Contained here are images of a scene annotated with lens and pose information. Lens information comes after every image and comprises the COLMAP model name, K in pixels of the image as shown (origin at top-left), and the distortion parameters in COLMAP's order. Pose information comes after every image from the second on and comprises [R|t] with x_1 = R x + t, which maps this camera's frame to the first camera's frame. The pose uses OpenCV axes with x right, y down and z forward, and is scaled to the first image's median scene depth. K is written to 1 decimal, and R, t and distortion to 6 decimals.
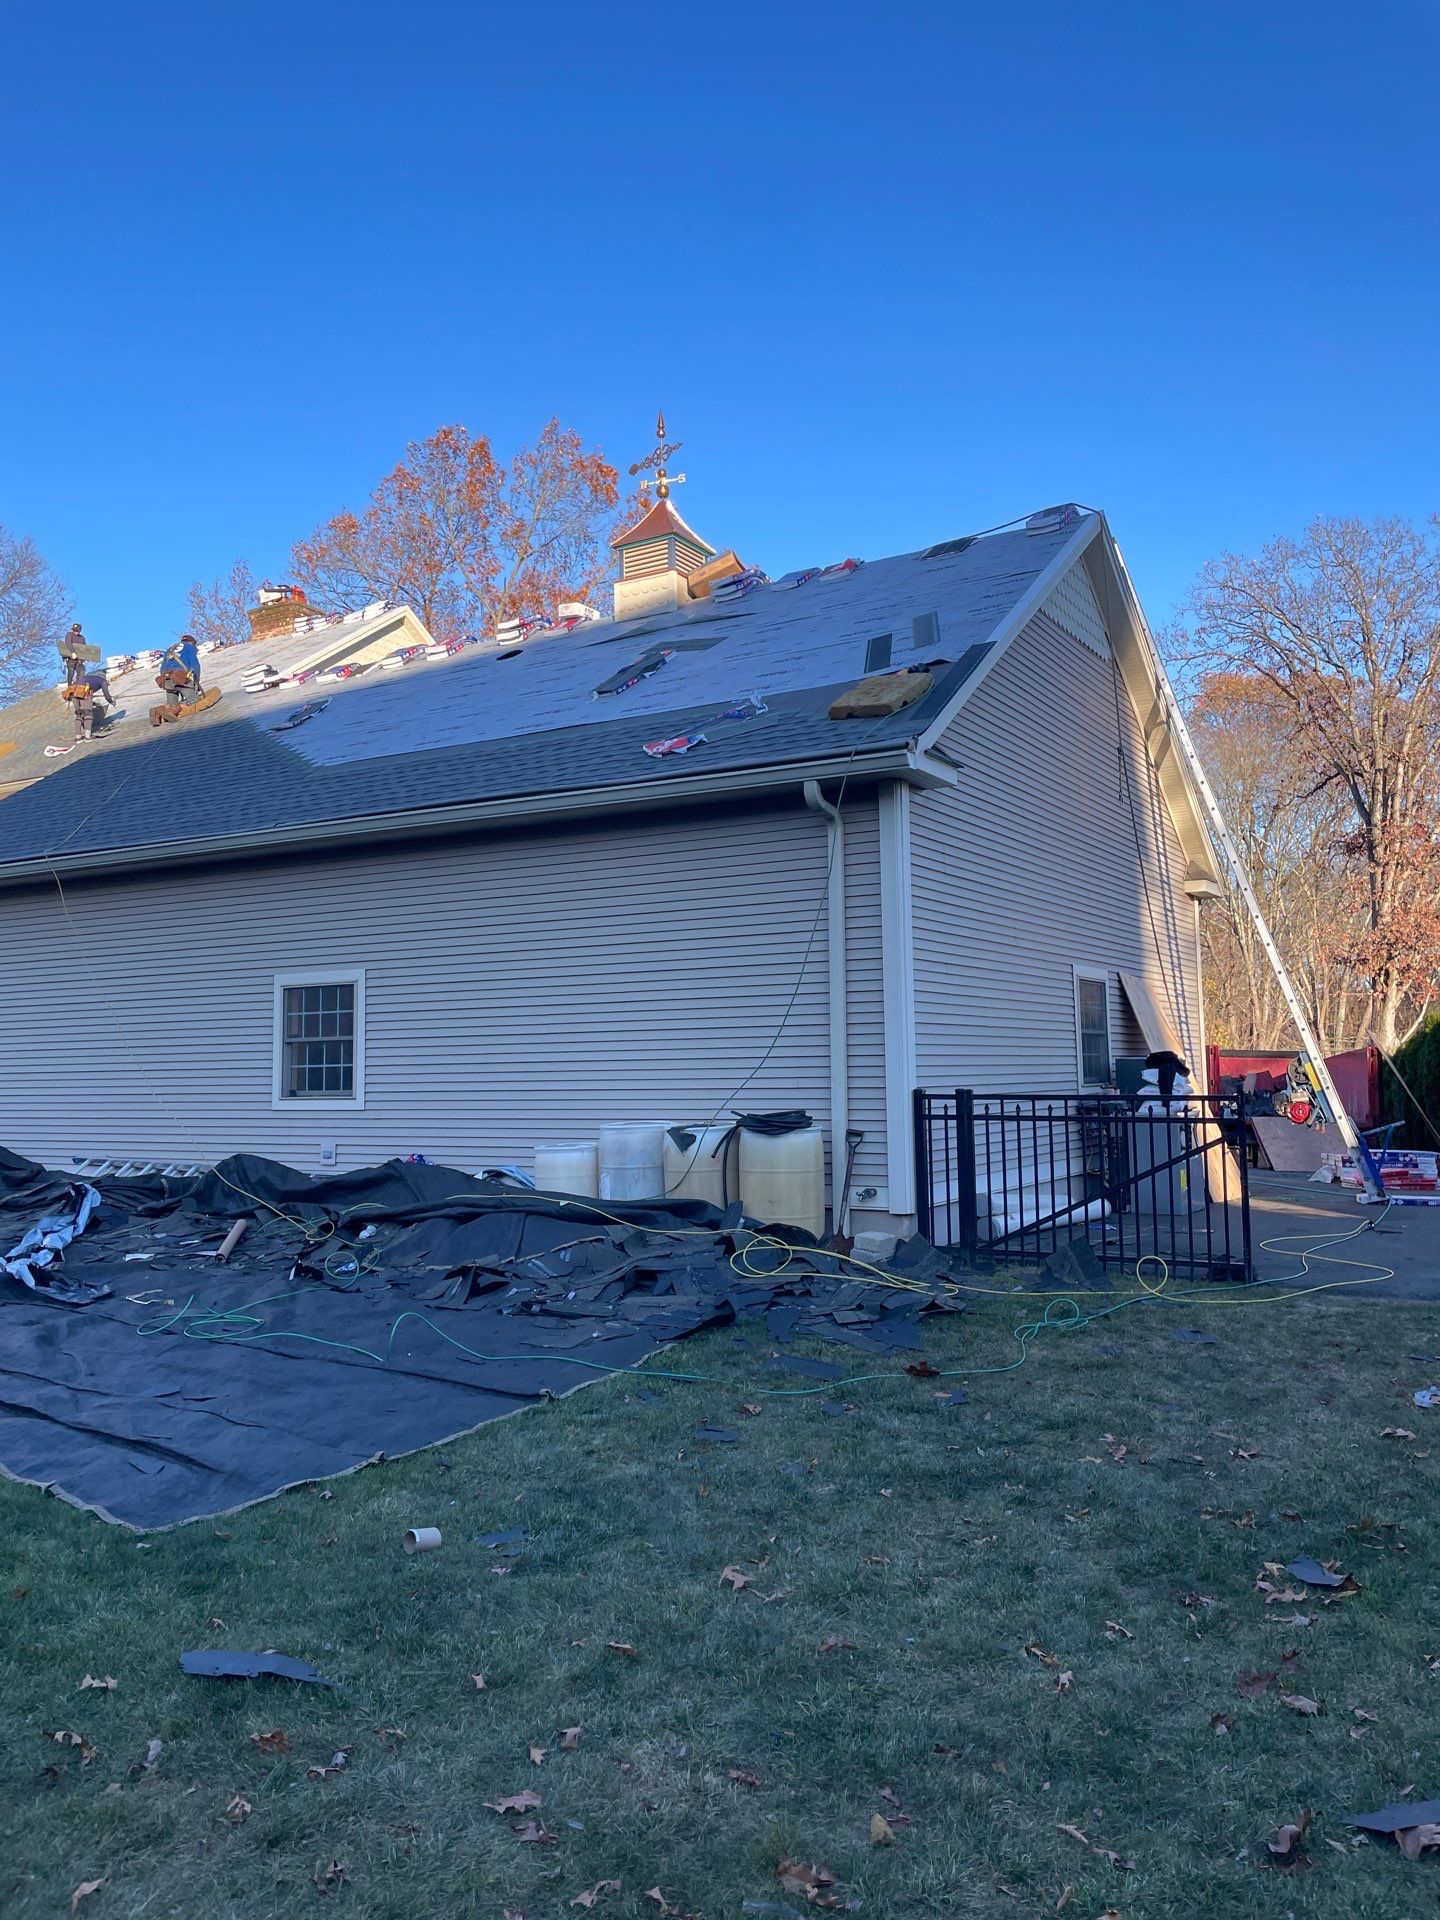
lens RADIAL K [[1451.9, 0, 720.0], [0, 1451.9, 960.0], [0, 0, 1]] dist [0.047780, -0.004177]
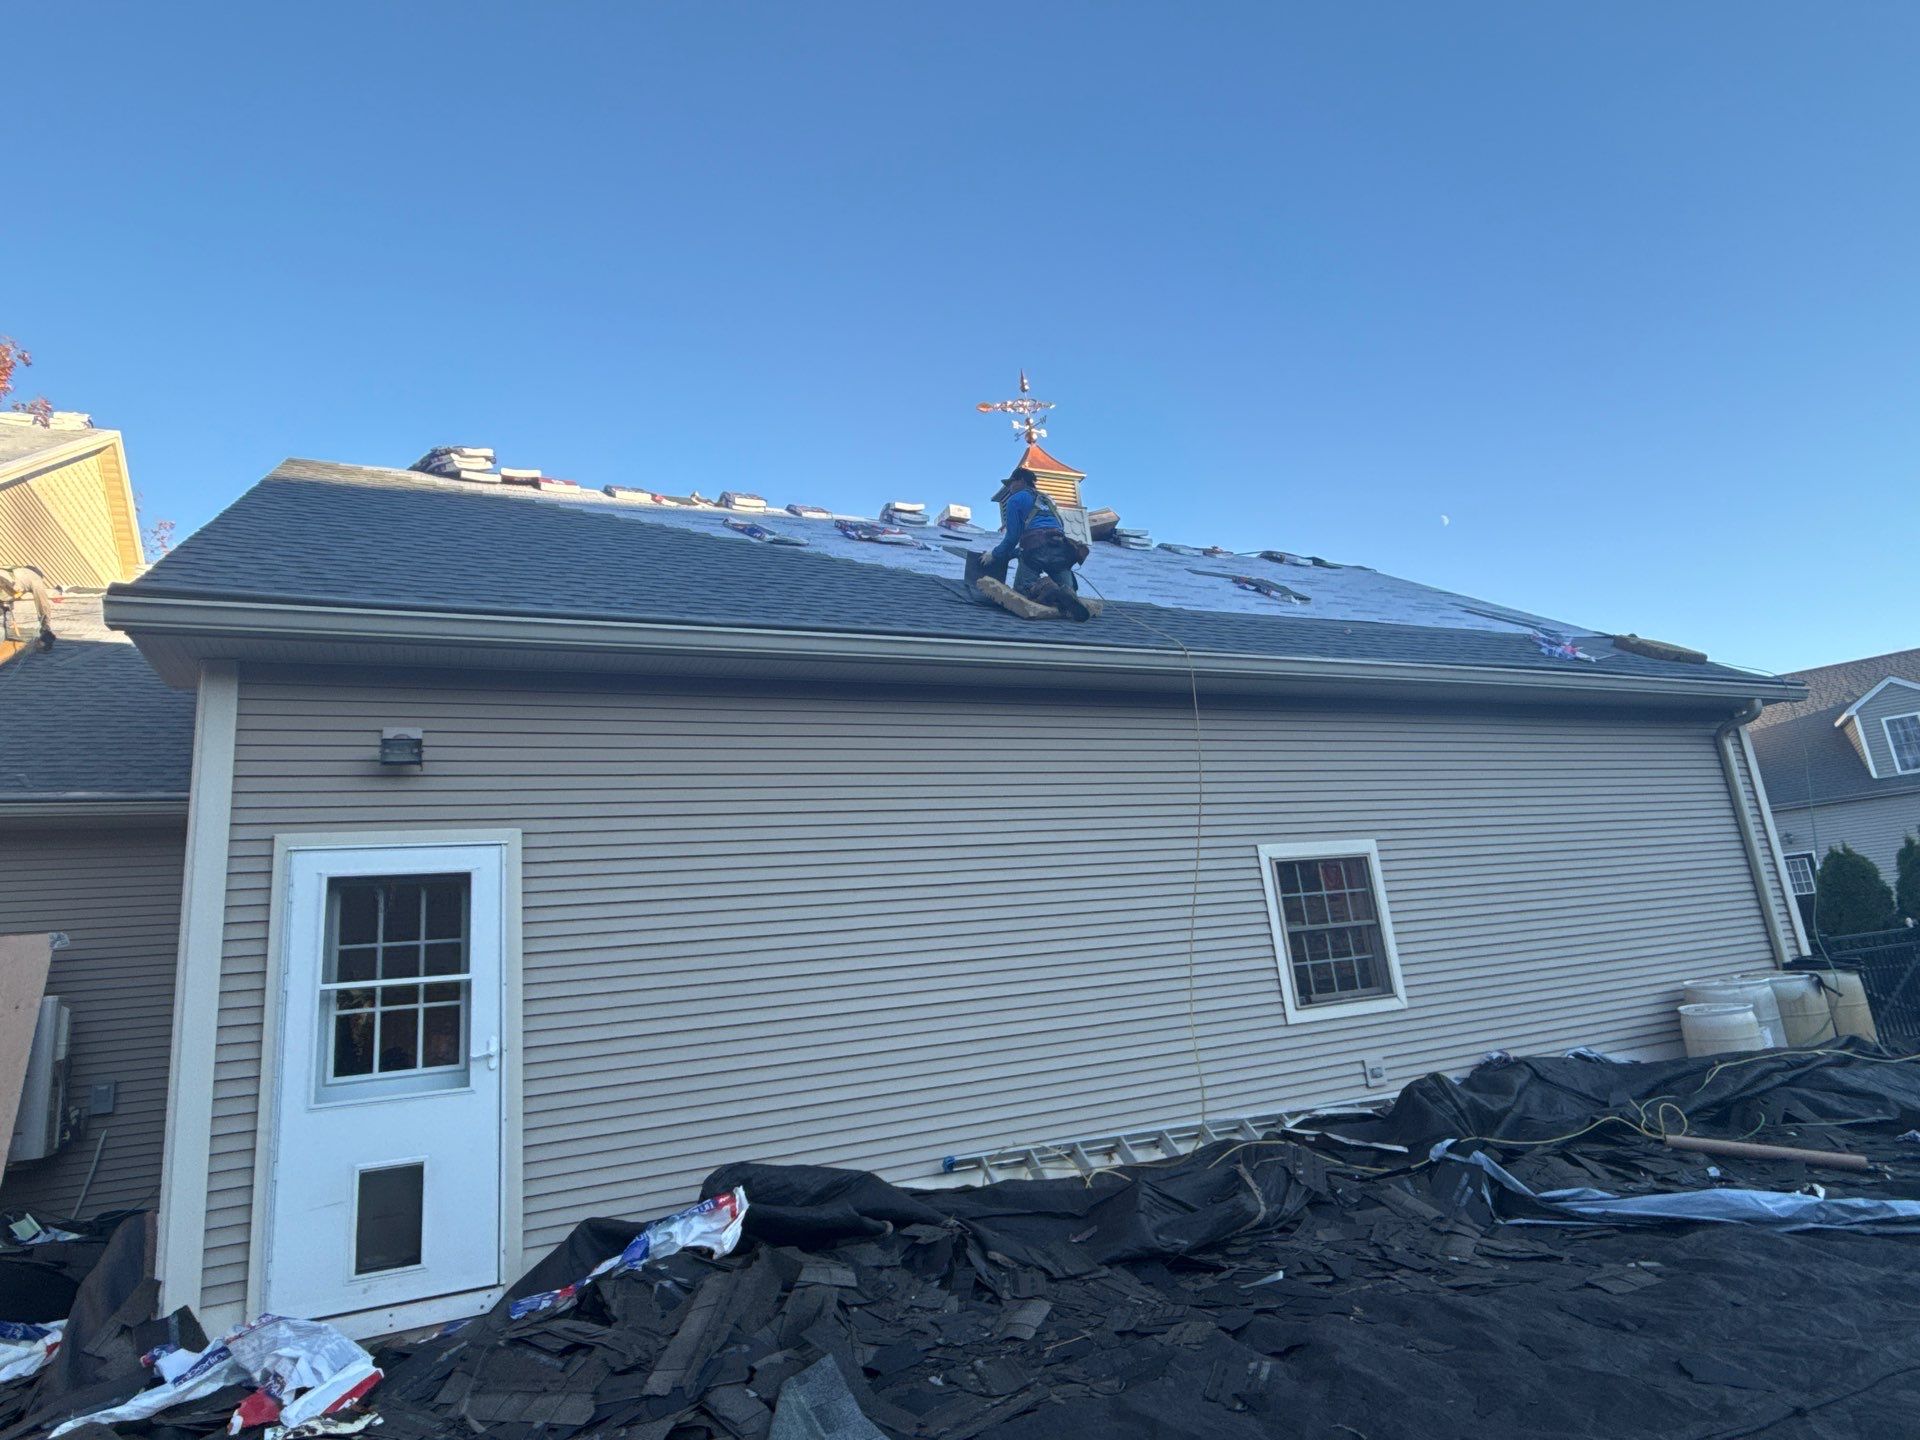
lens RADIAL K [[1073.2, 0, 960.0], [0, 1073.2, 720.0], [0, 0, 1]] dist [-0.001382, 0.000443]
pose [[0.563827, 0.158477, 0.810546, -0.884494], [0.027146, 0.977331, -0.209970, 0.061809], [-0.825447, 0.140390, 0.546744, 0.828749]]
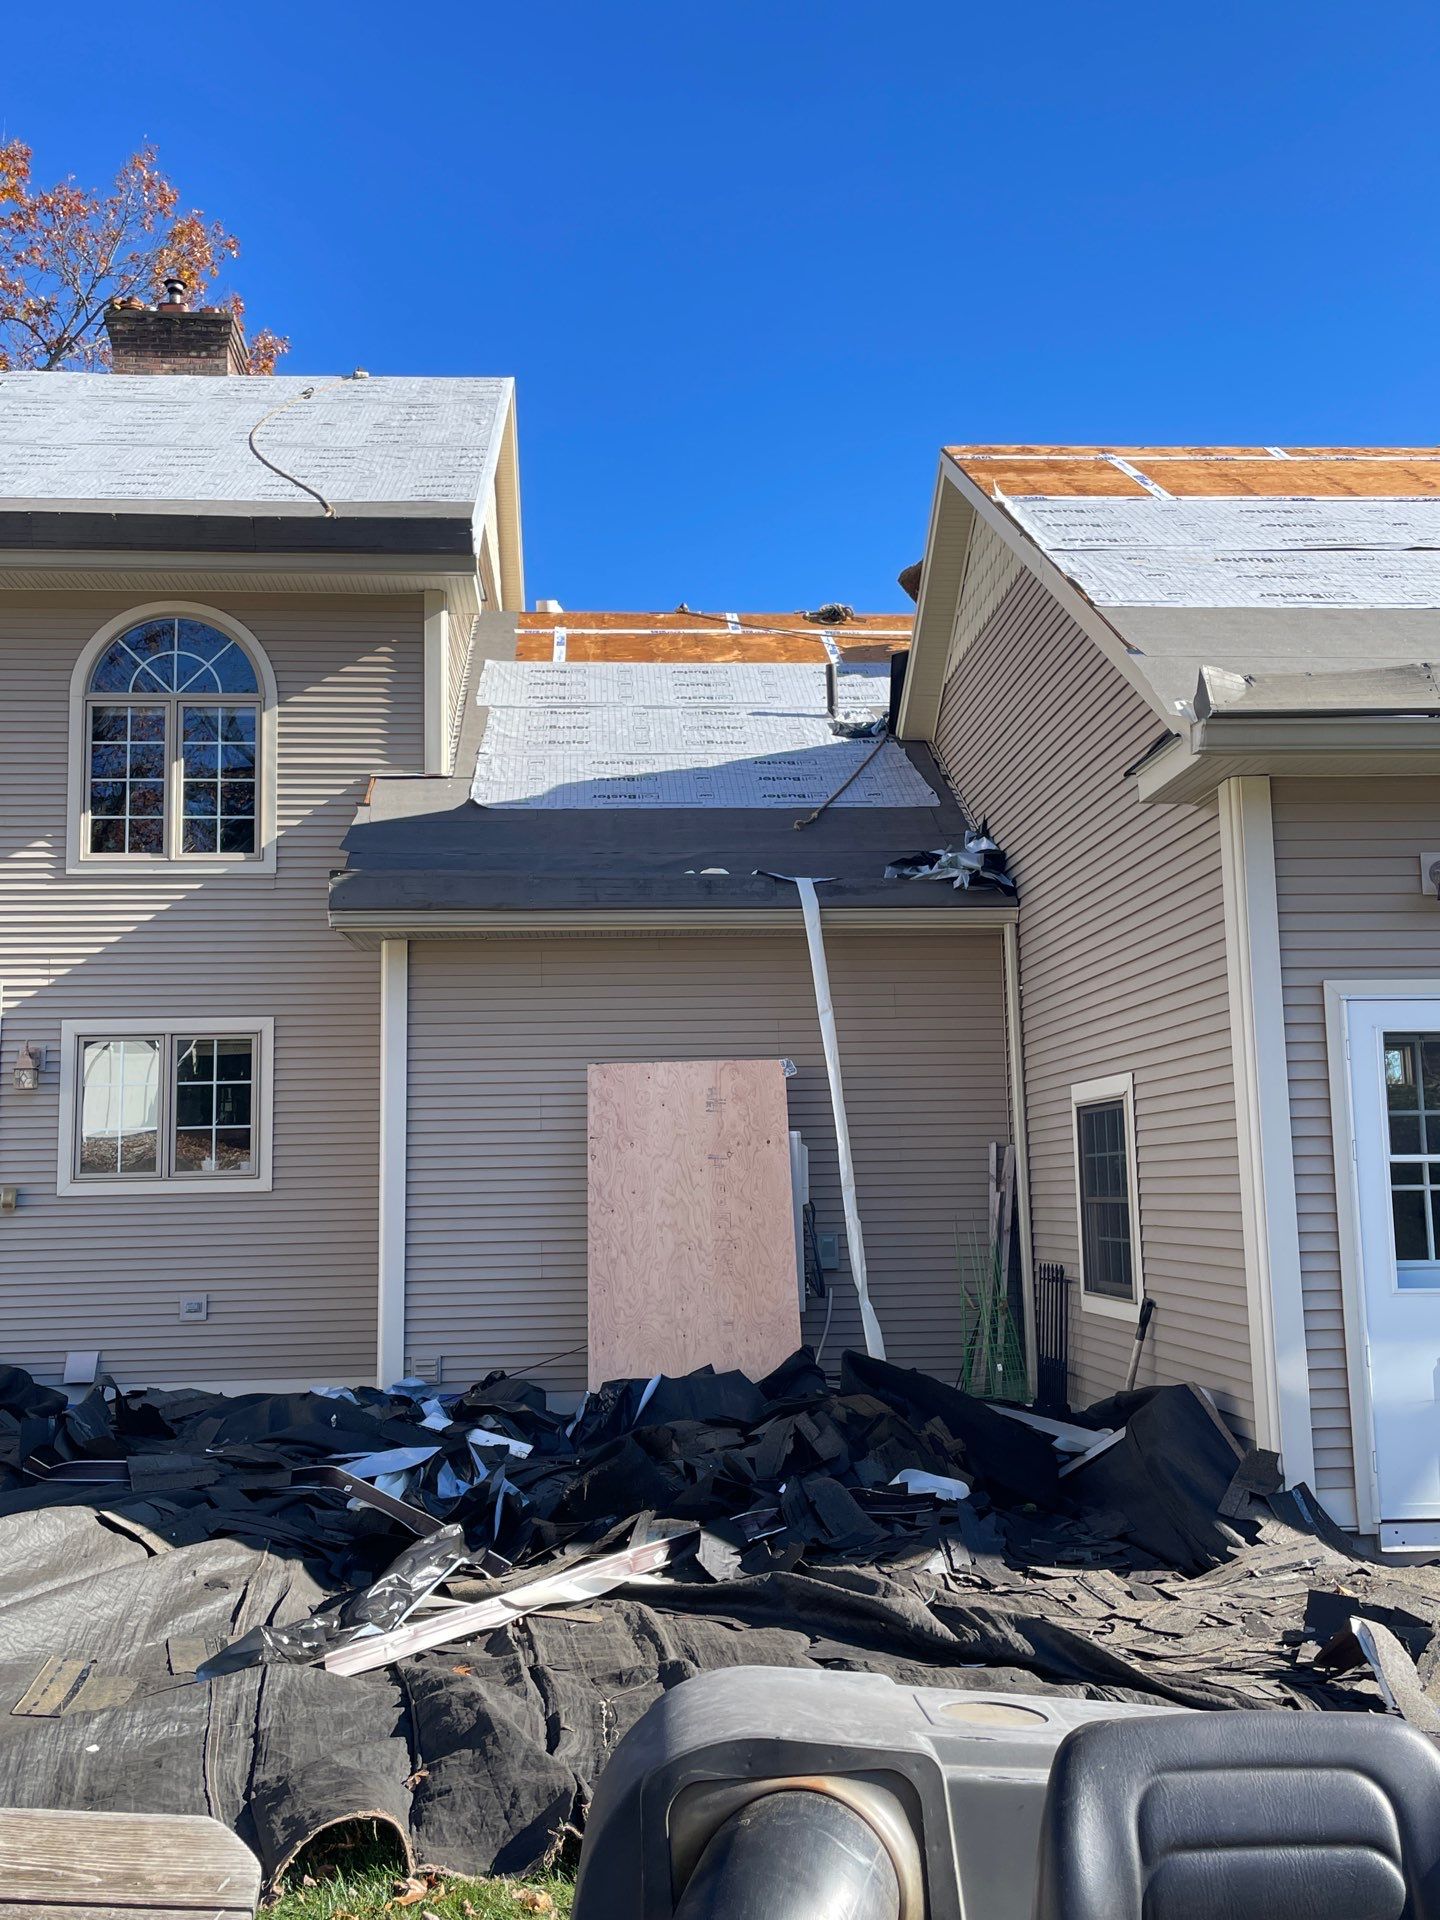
lens RADIAL K [[1805.0, 0, 720.0], [0, 1805.0, 960.0], [0, 0, 1]] dist [0.116295, -0.162888]
pose [[0.821930, 0.073045, 0.564885, -1.183362], [-0.036799, 0.996481, -0.075311, 0.057537], [-0.568398, 0.041114, 0.821726, 0.888772]]
